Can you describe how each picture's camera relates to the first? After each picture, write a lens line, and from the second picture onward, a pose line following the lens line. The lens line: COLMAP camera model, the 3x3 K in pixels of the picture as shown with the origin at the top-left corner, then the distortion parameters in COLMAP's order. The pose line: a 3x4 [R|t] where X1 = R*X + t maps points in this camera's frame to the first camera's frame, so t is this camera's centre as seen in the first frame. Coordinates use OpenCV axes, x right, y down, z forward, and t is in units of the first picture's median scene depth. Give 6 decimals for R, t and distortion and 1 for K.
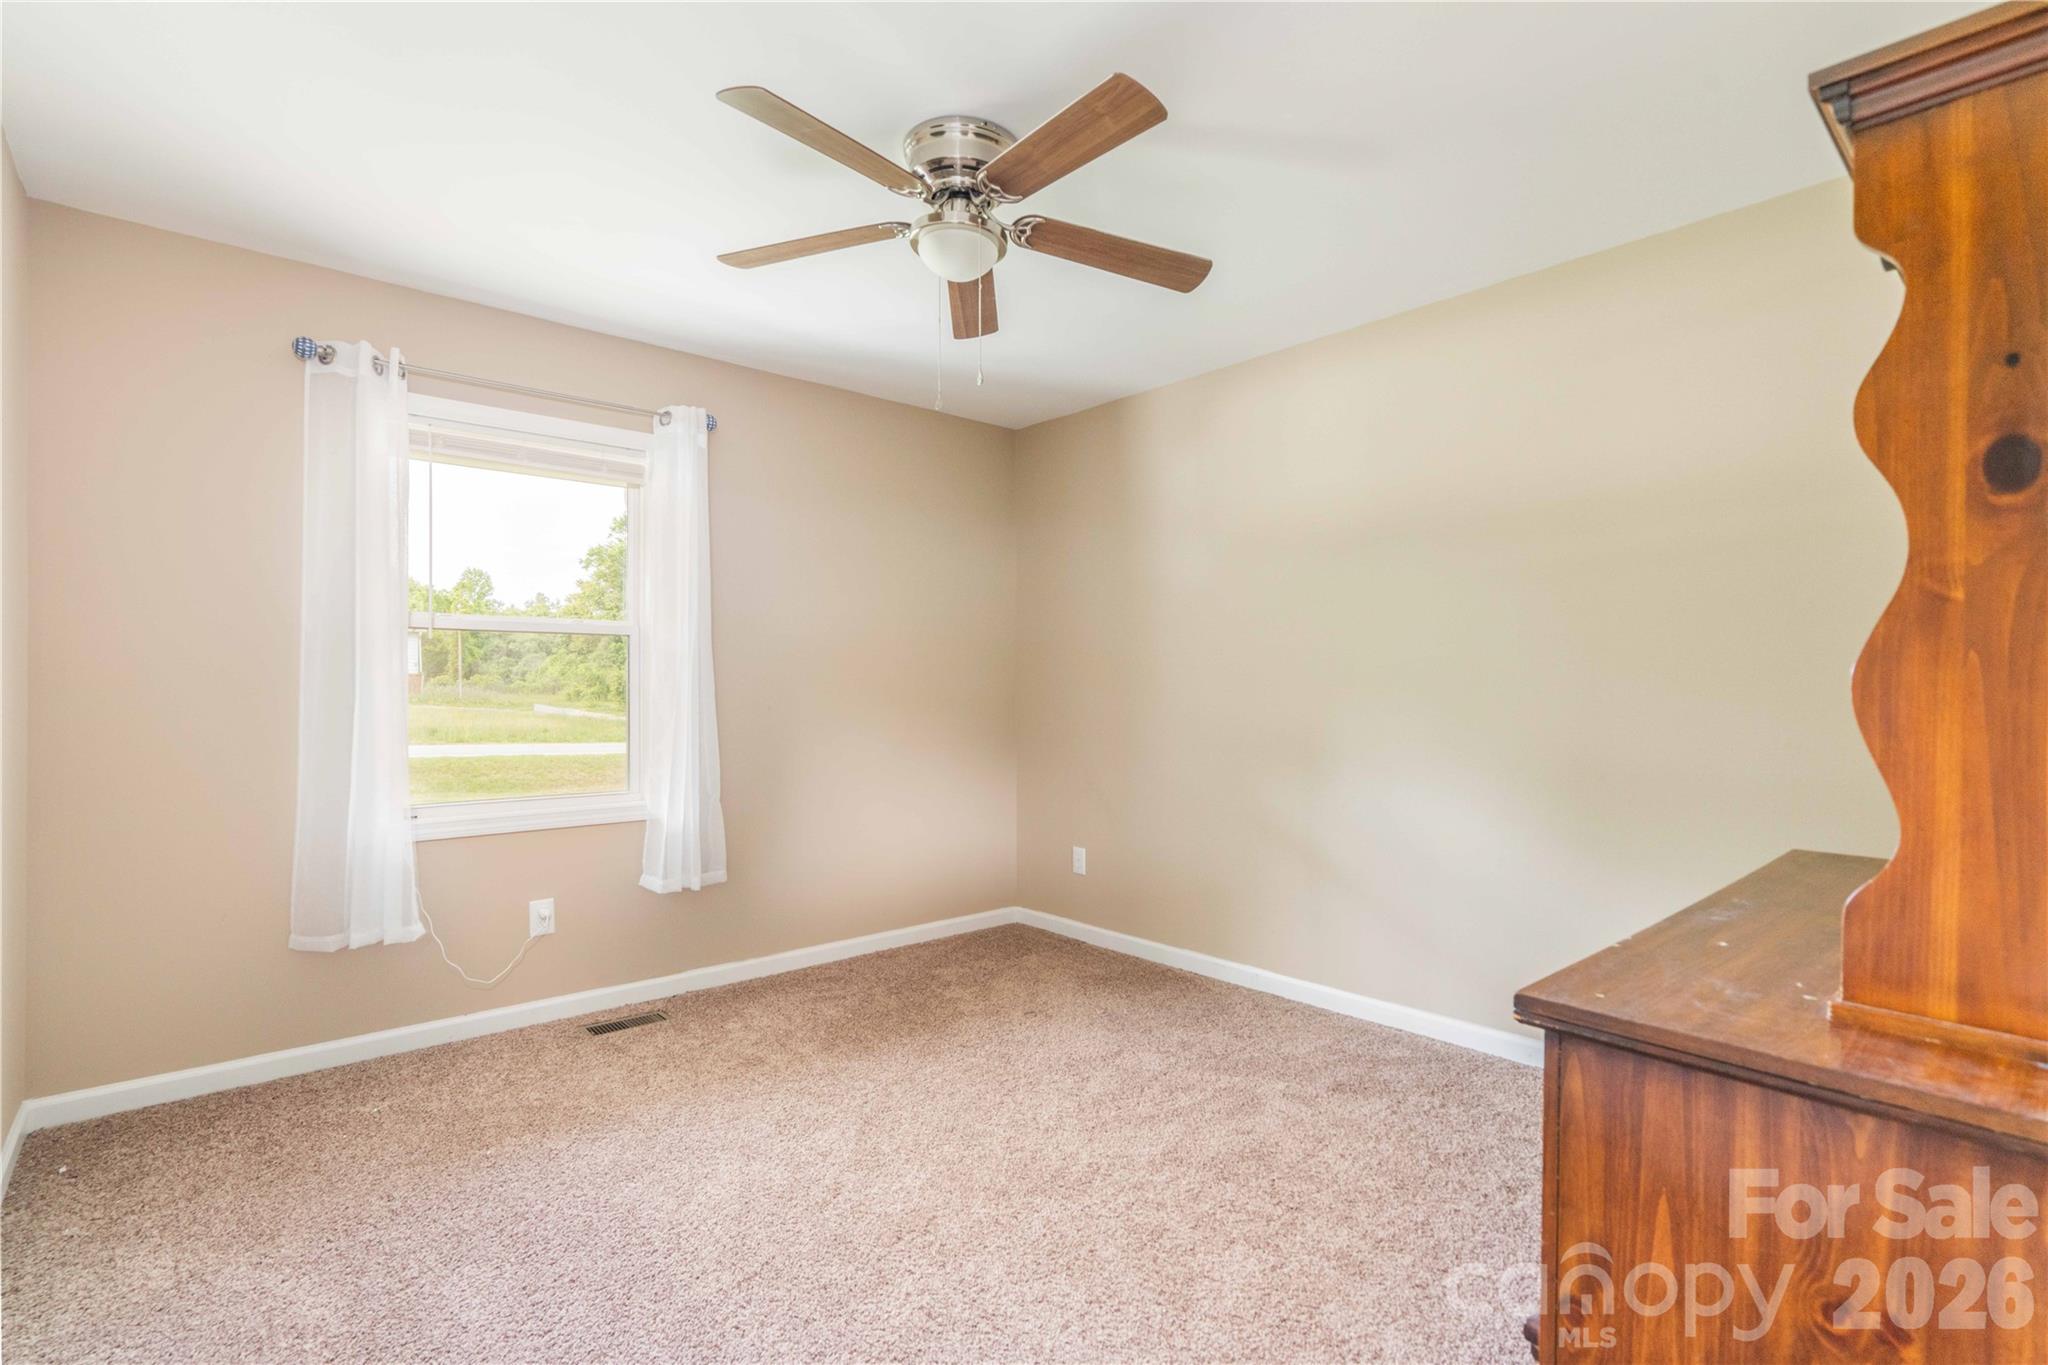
lens RADIAL K [[942.5, 0, 1007.8], [0, 942.5, 701.8], [0, 0, 1]] dist [-0.002568, 0.000836]
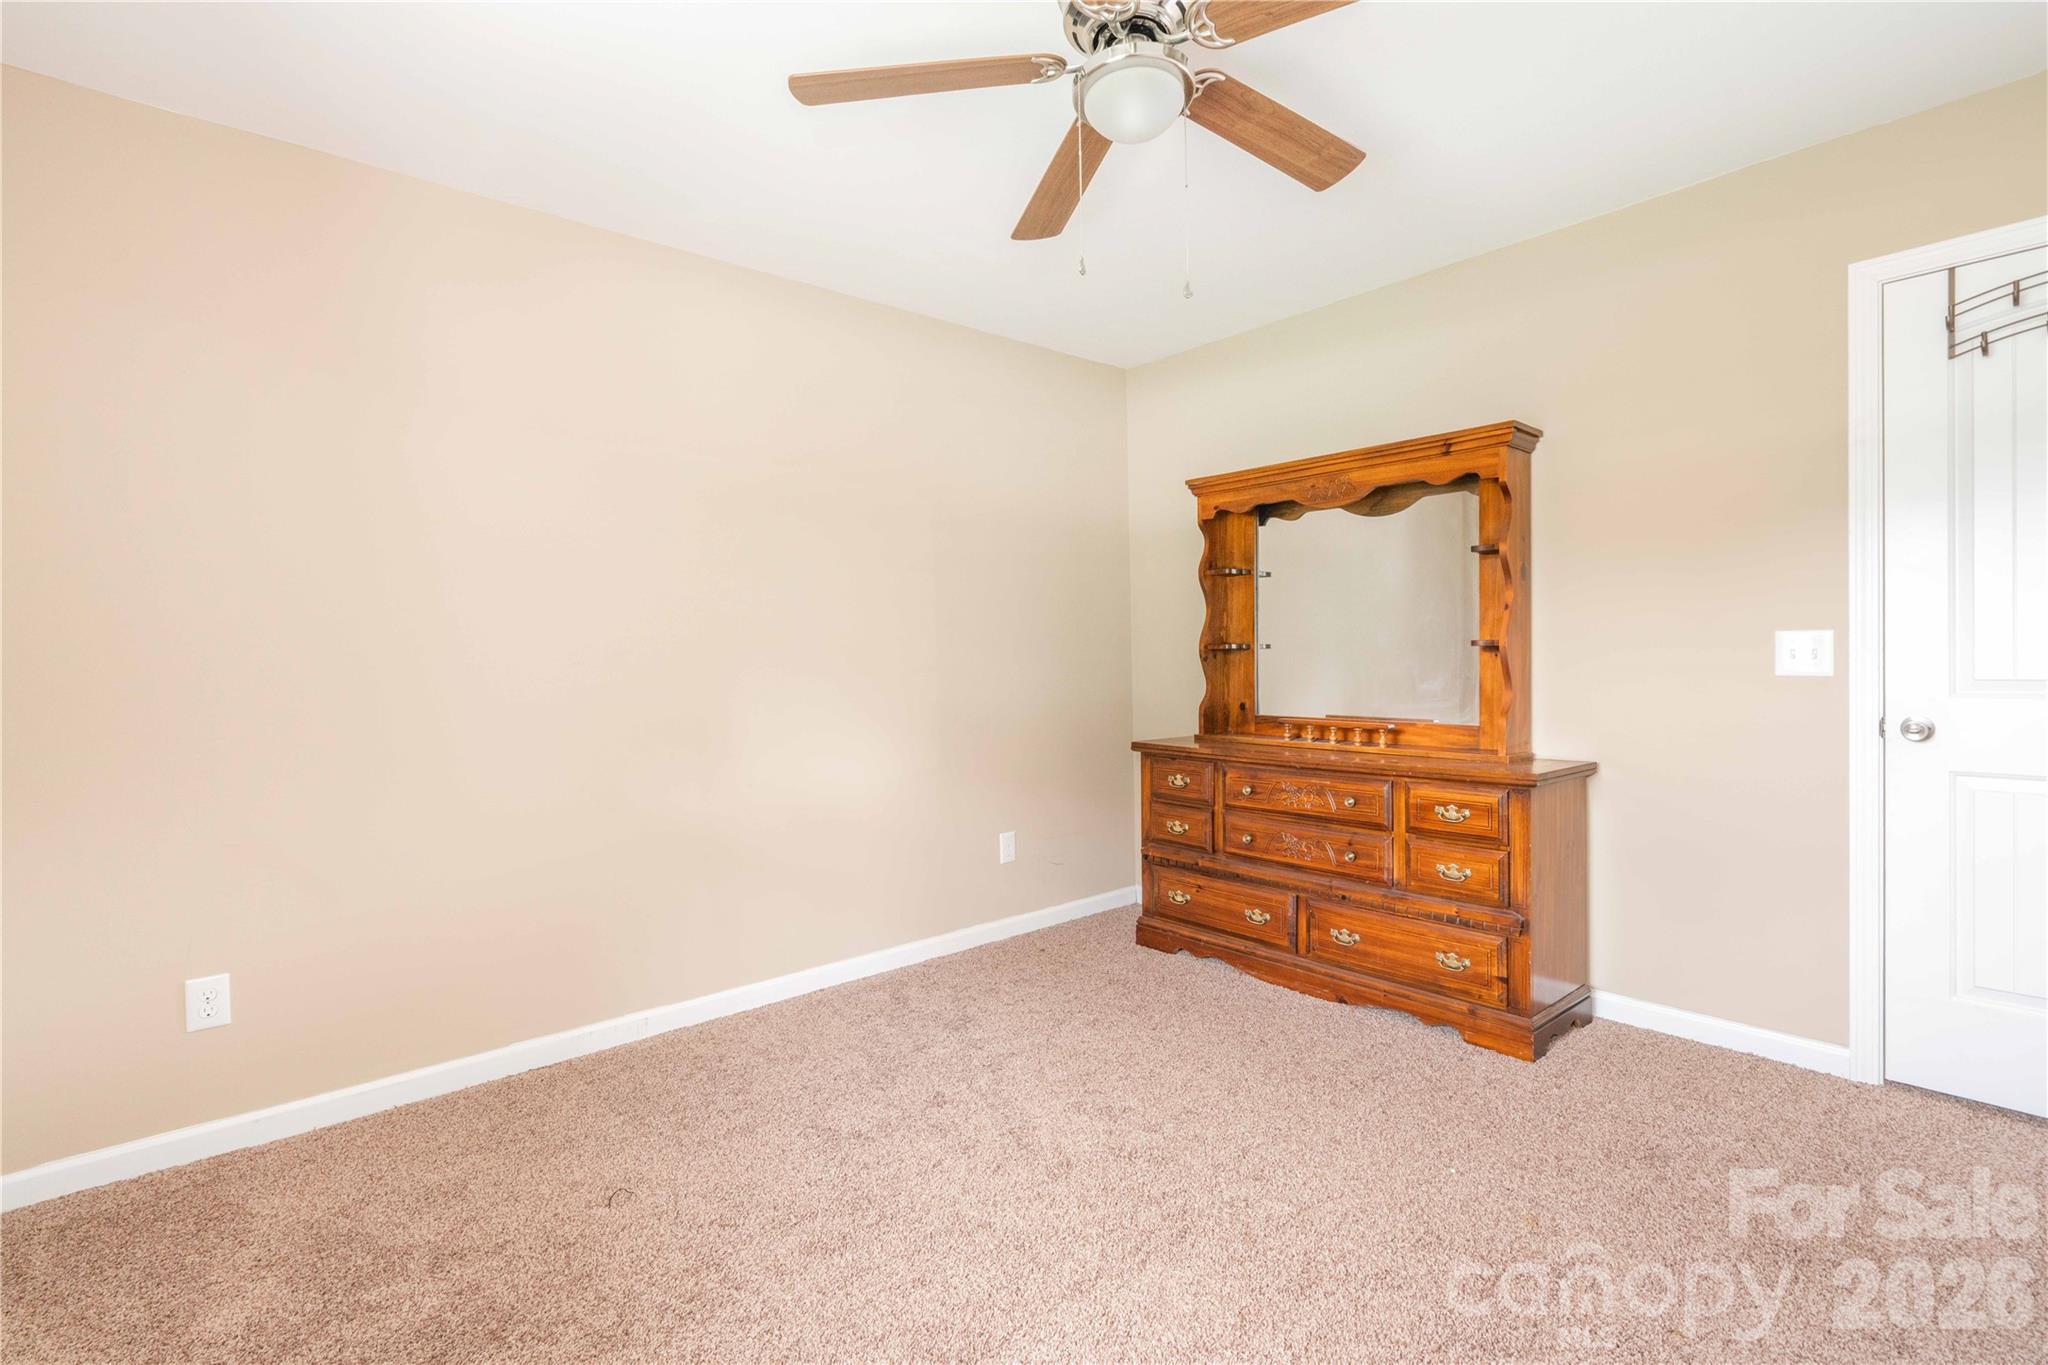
lens RADIAL K [[925.0, 0, 1038.0], [0, 925.0, 682.0], [0, 0, 1]] dist [-0.001854, 0.001968]
pose [[-0.004109, -0.017209, 0.999843, -0.477629], [0.037240, 0.999156, 0.017350, 0.003641], [-0.999298, 0.037306, -0.003465, 0.614495]]
